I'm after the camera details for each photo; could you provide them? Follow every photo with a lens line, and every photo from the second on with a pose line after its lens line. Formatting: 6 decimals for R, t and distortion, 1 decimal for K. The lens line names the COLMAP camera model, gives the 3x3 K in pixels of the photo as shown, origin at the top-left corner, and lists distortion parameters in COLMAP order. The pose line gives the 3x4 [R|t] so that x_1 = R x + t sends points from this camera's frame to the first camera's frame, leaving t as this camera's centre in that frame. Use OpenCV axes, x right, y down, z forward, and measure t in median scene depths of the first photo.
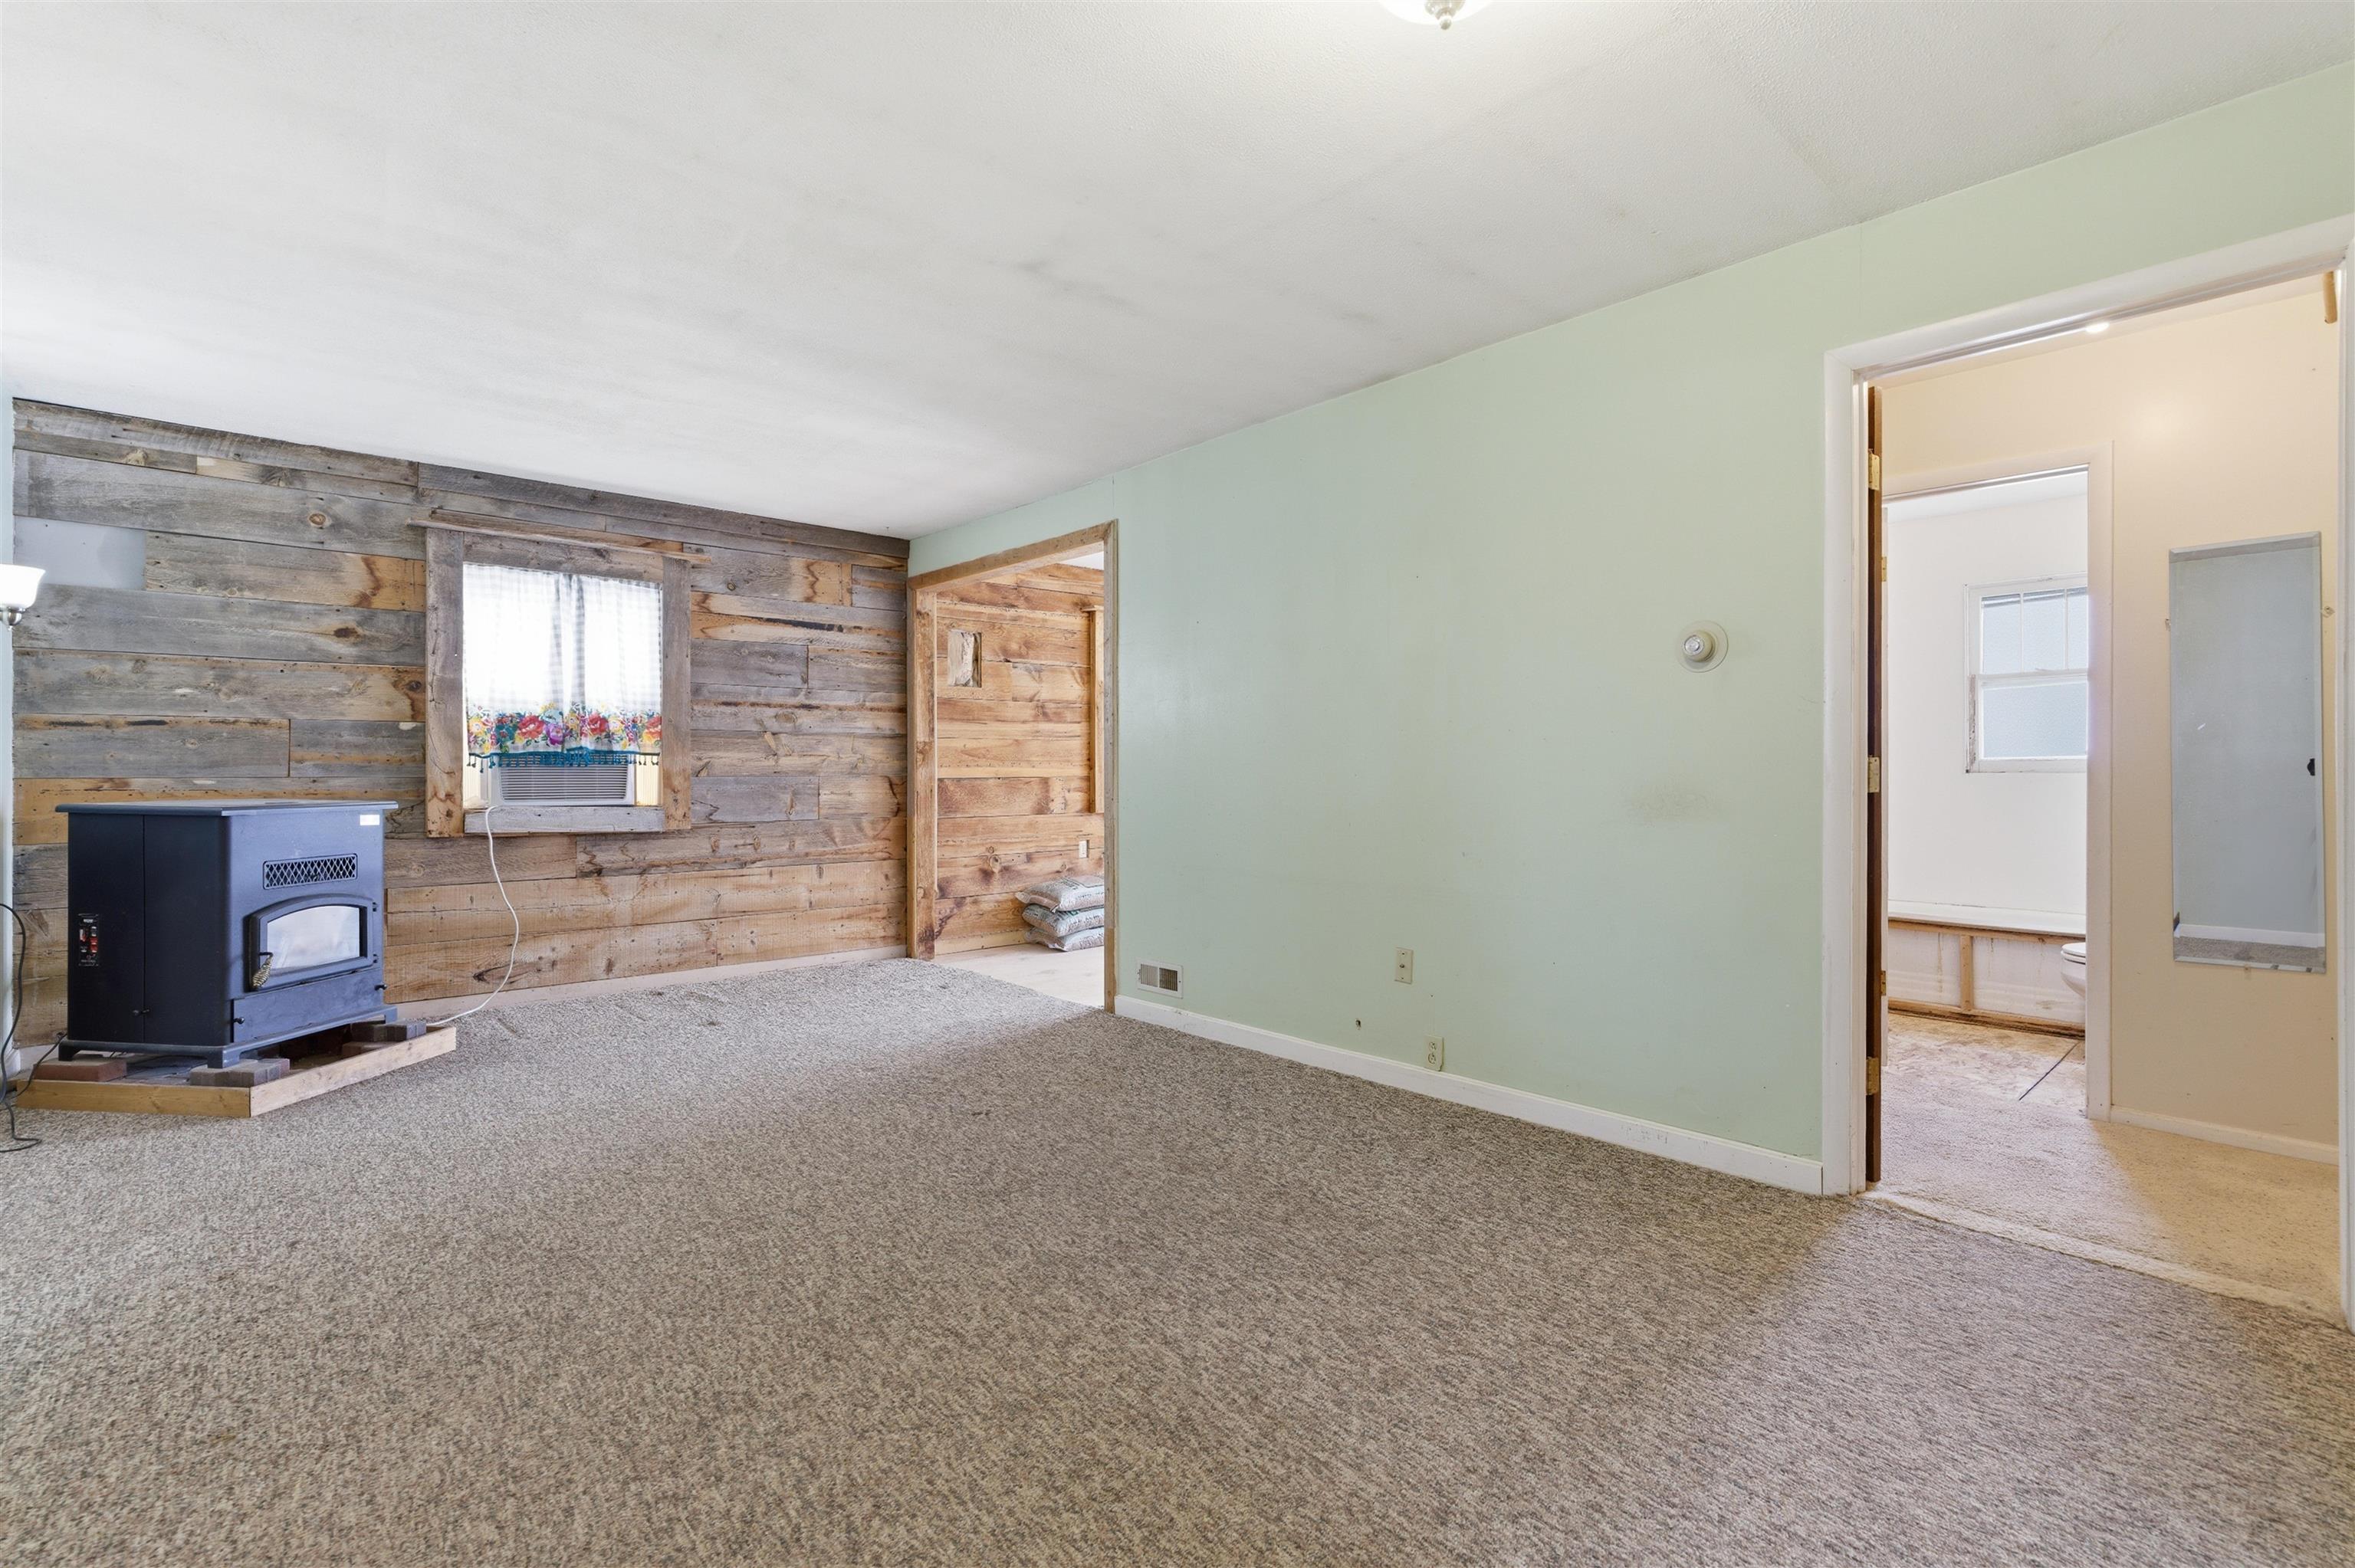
lens RADIAL K [[1092.5, 0, 1165.8], [0, 1092.5, 760.8], [0, 0, 1]] dist [-0.008812, 0.005704]
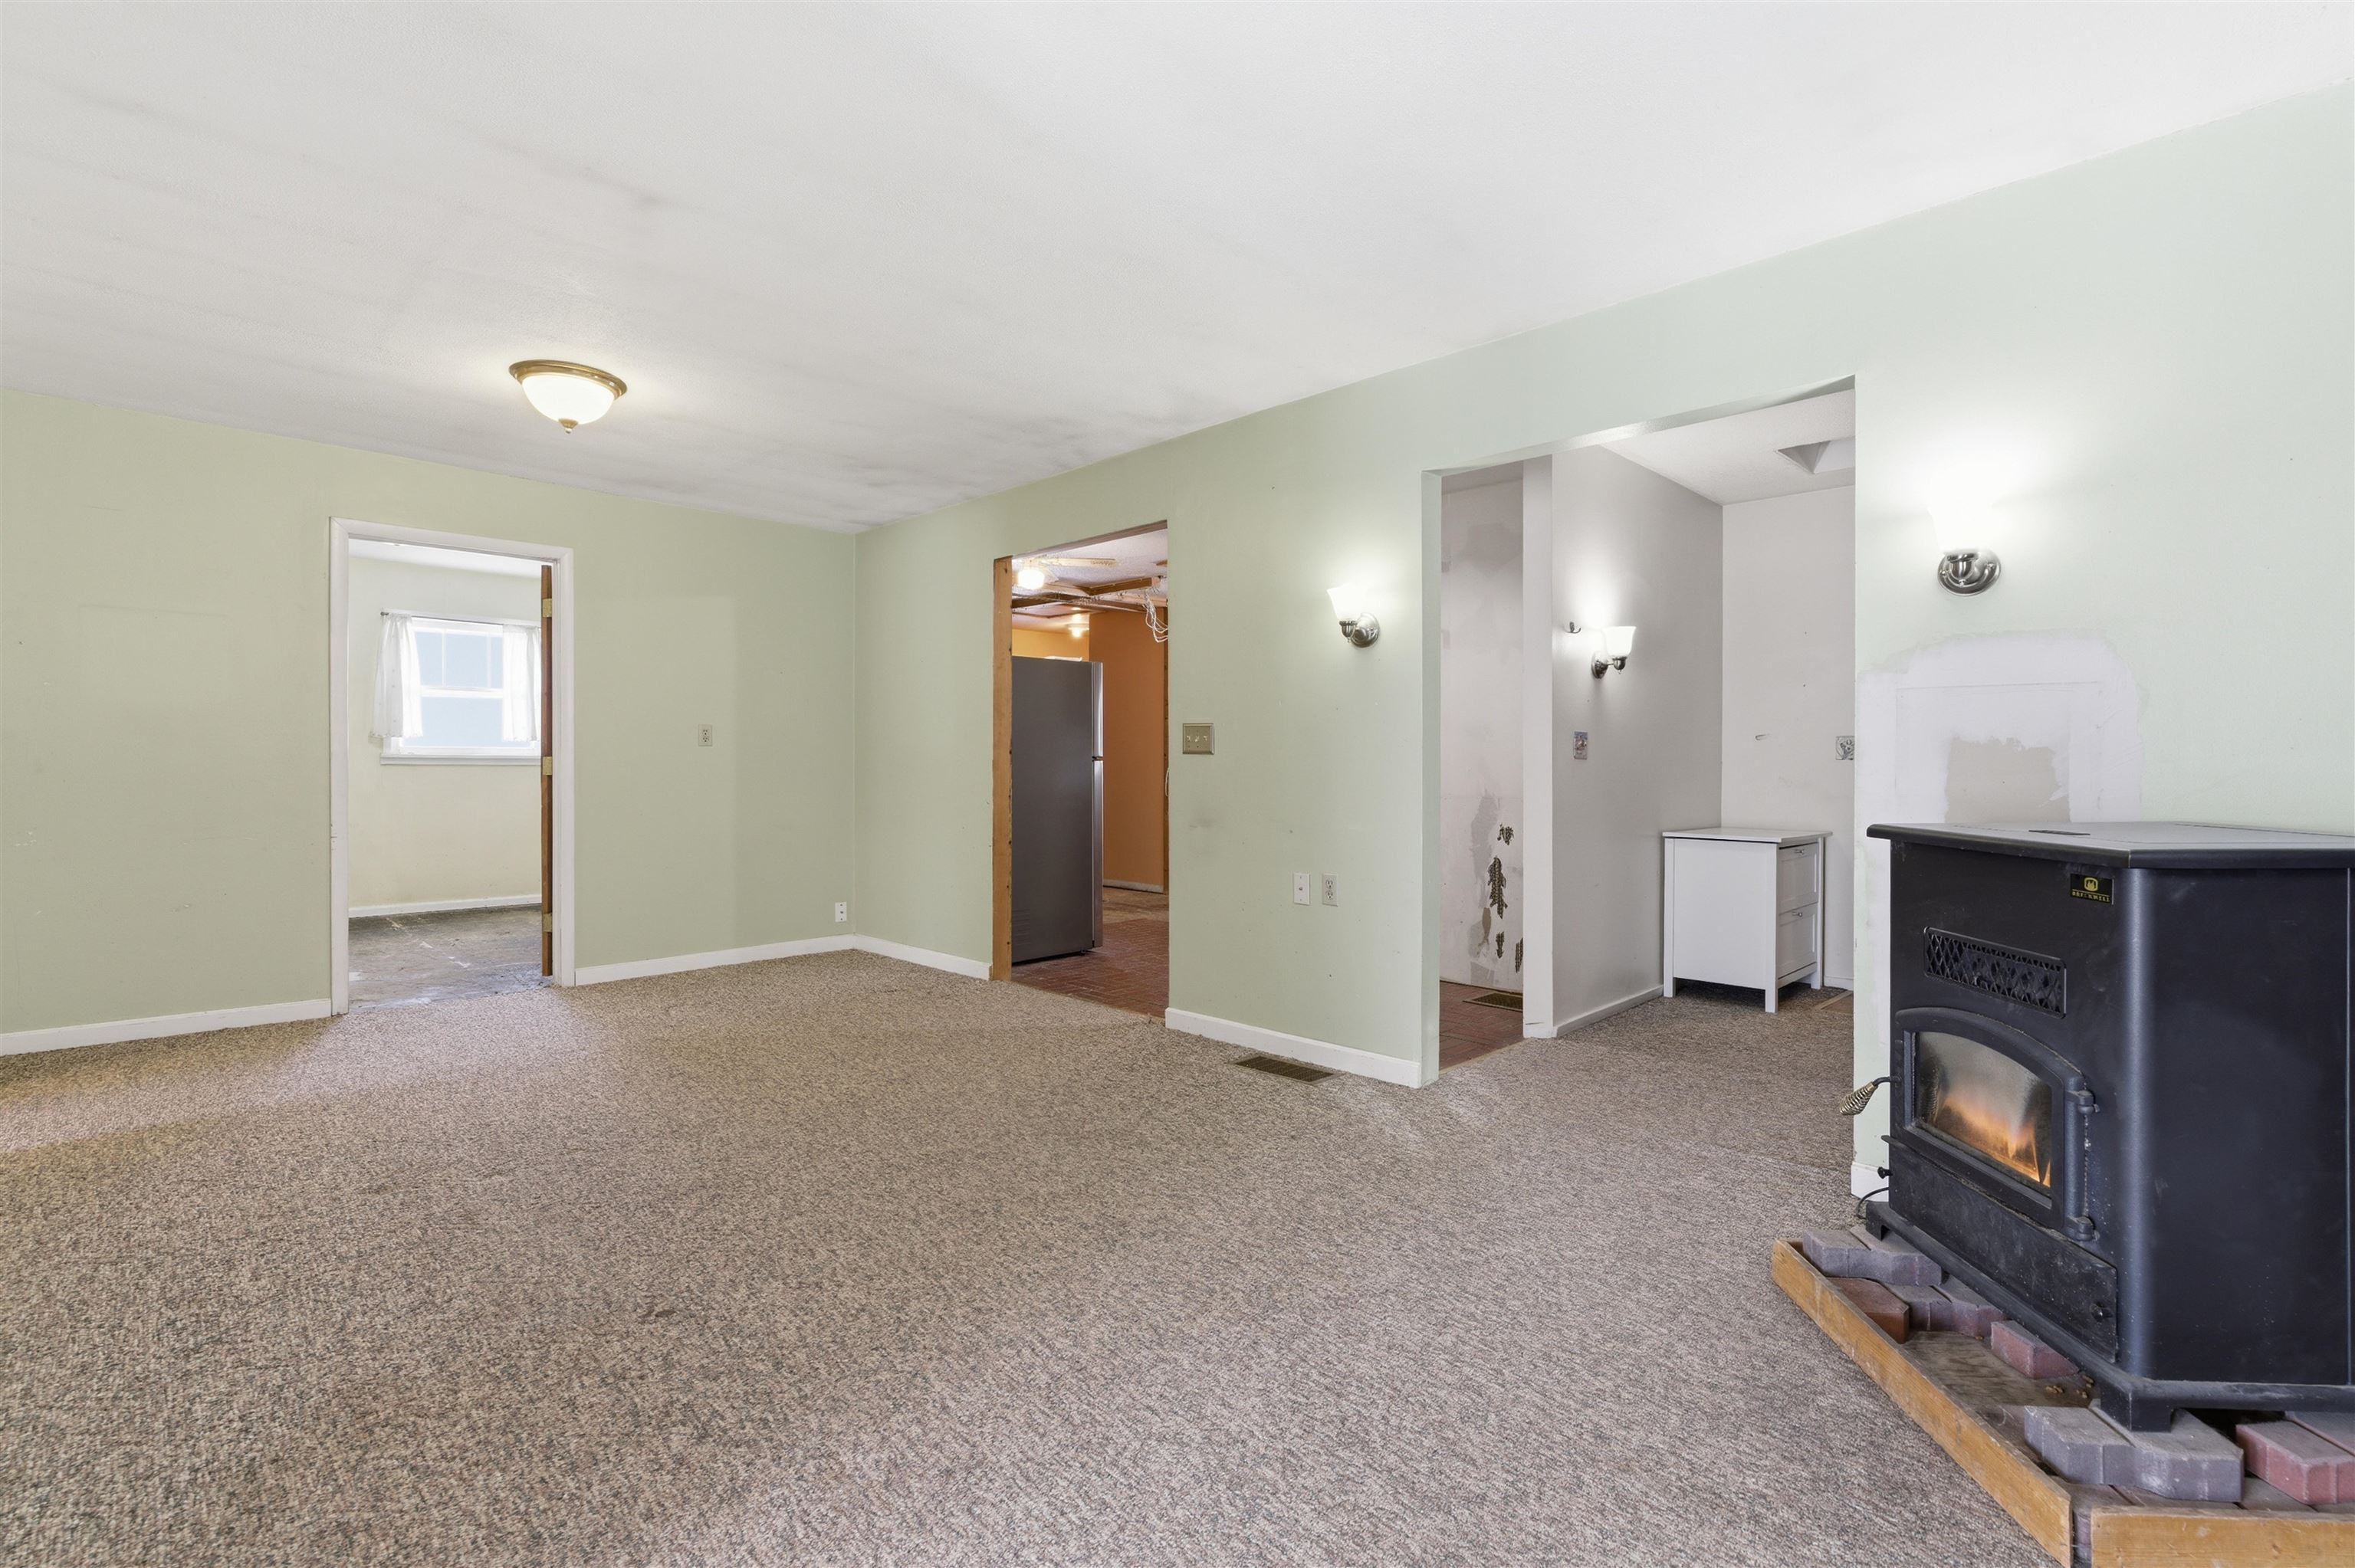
lens RADIAL K [[1092.5, 0, 1165.8], [0, 1092.5, 760.8], [0, 0, 1]] dist [-0.008812, 0.005704]
pose [[-0.998746, -0.003313, -0.049951, -0.678851], [-0.002763, 0.999935, -0.011077, 0.023705], [0.049985, -0.010925, -0.998690, 2.613326]]
